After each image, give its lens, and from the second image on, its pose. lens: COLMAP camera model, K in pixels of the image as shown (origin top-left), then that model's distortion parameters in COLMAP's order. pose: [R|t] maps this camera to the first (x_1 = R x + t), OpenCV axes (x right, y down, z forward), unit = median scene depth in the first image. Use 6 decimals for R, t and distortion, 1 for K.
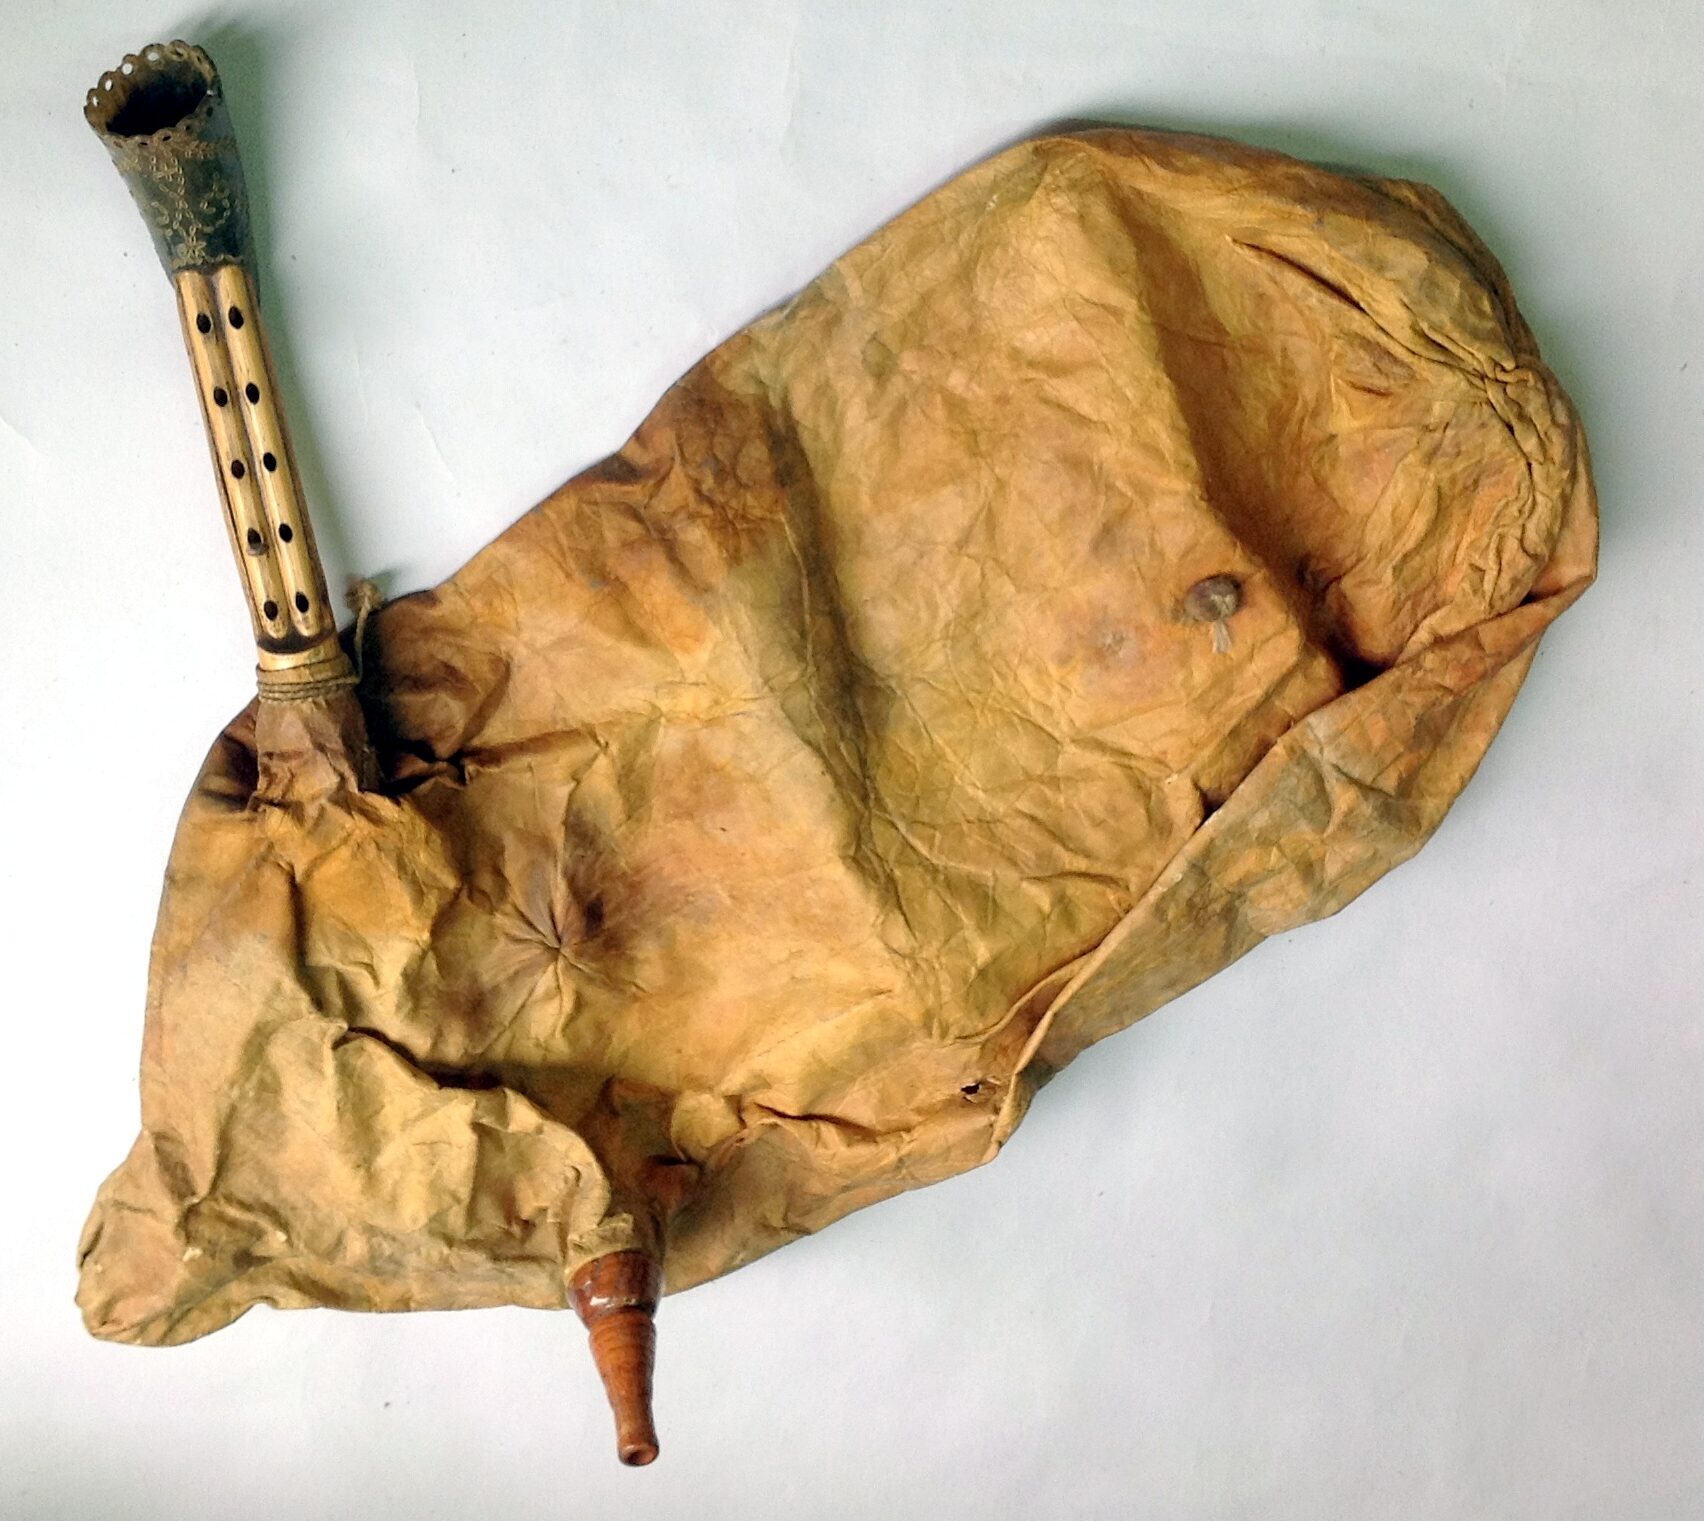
lens RADIAL K [[2589.4, 0, 852.0], [0, 2589.4, 760.5], [0, 0, 1]] dist [0.102855, -0.543332]
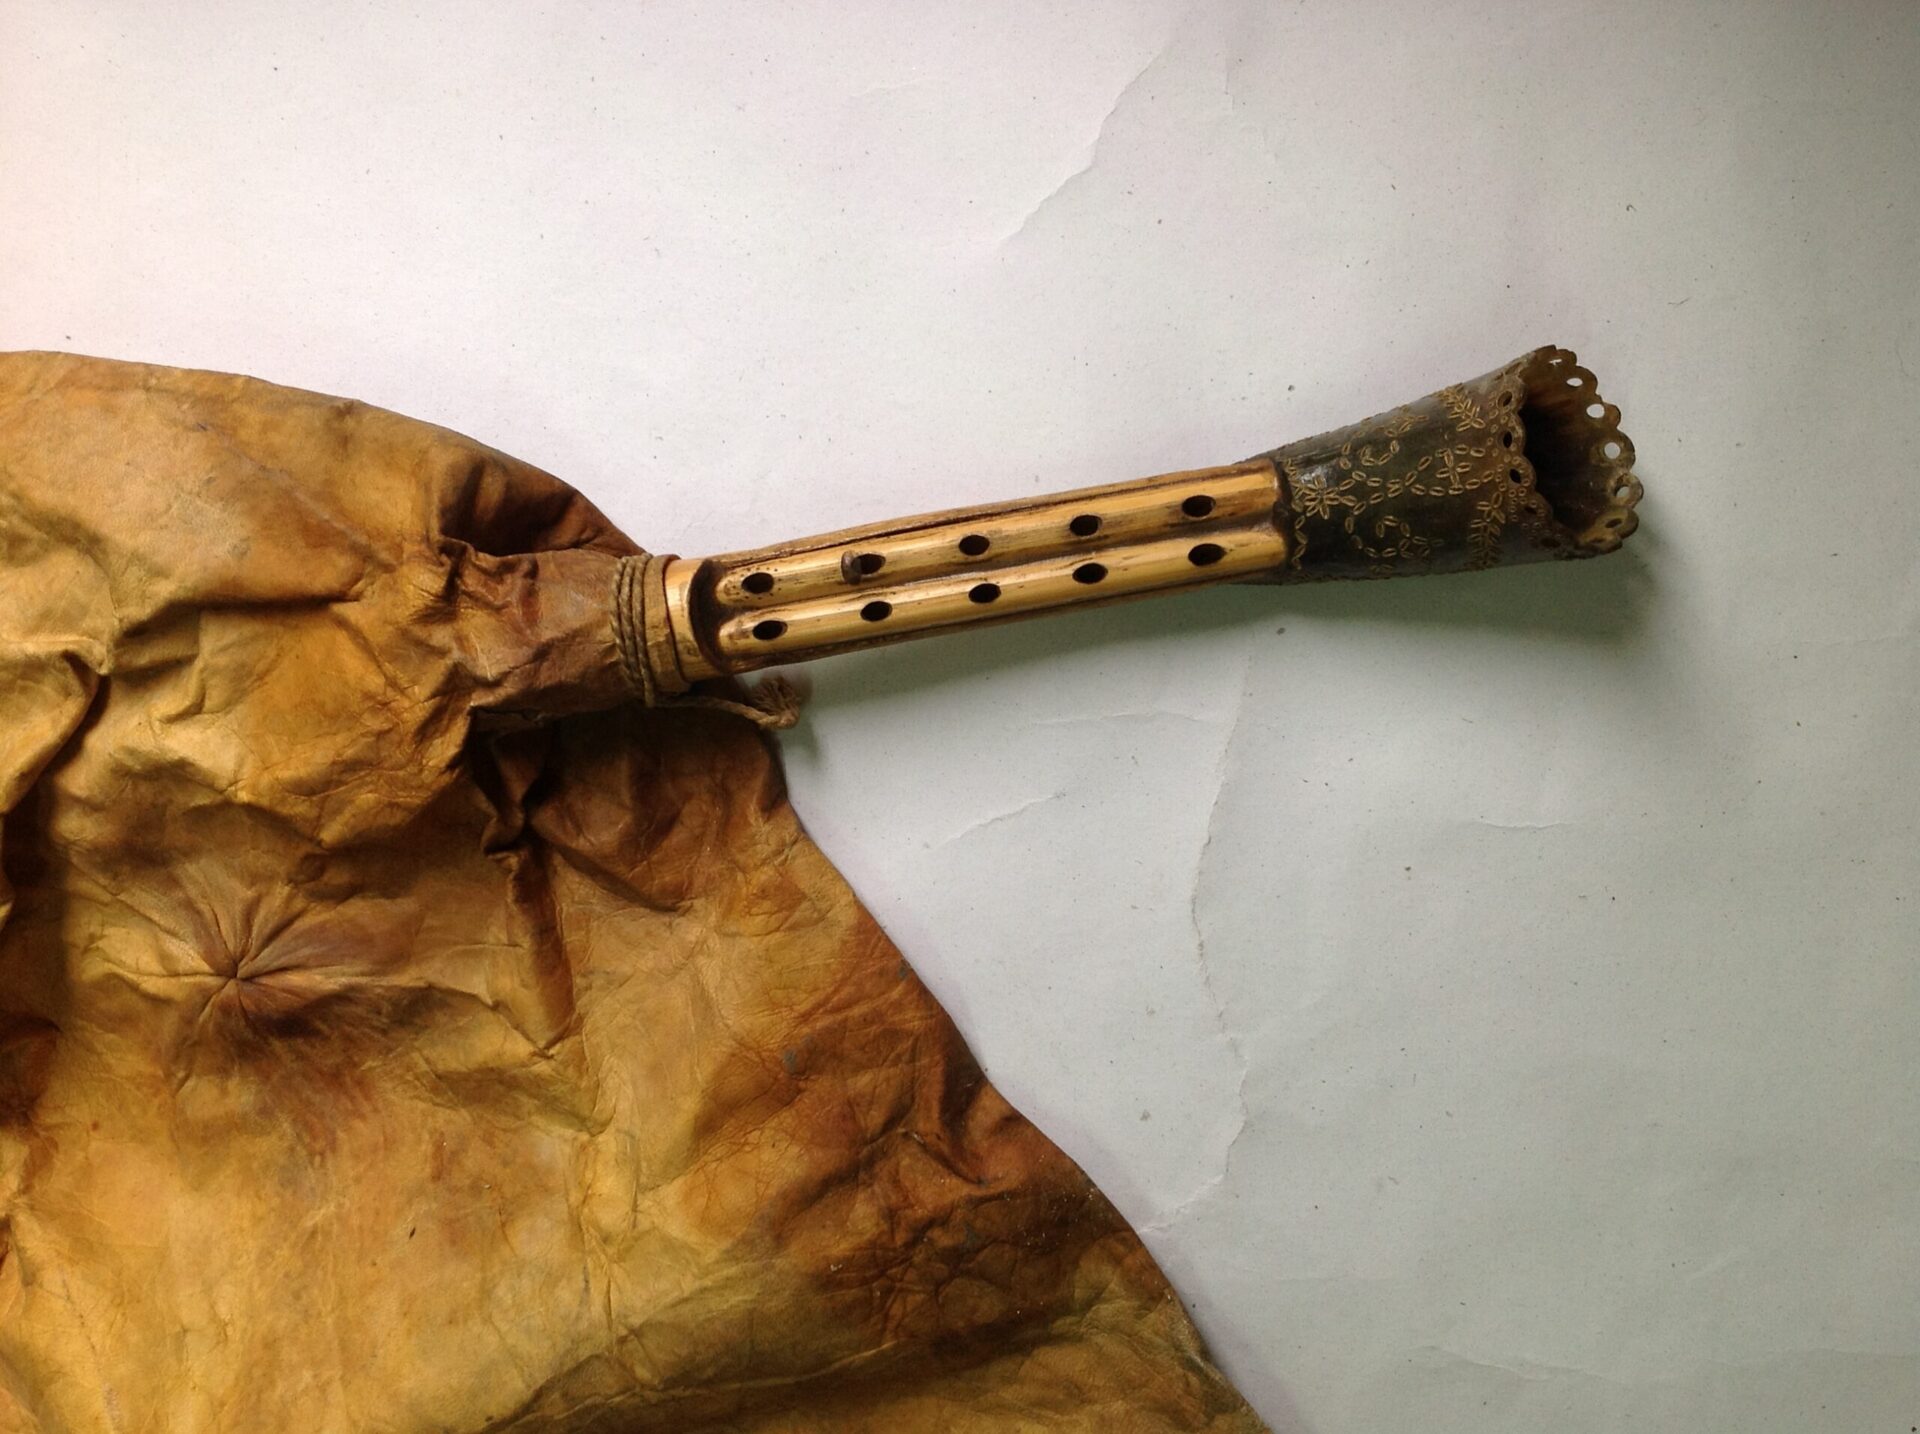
lens RADIAL K [[2295.0, 0, 960.0], [0, 2295.0, 717.0], [0, 0, 1]] dist [0.196623, -1.175776]
pose [[-0.008875, 0.995867, -0.090388, -0.133851], [-0.989926, -0.021524, -0.139939, -0.026872], [-0.141306, 0.088236, 0.986026, 0.412438]]
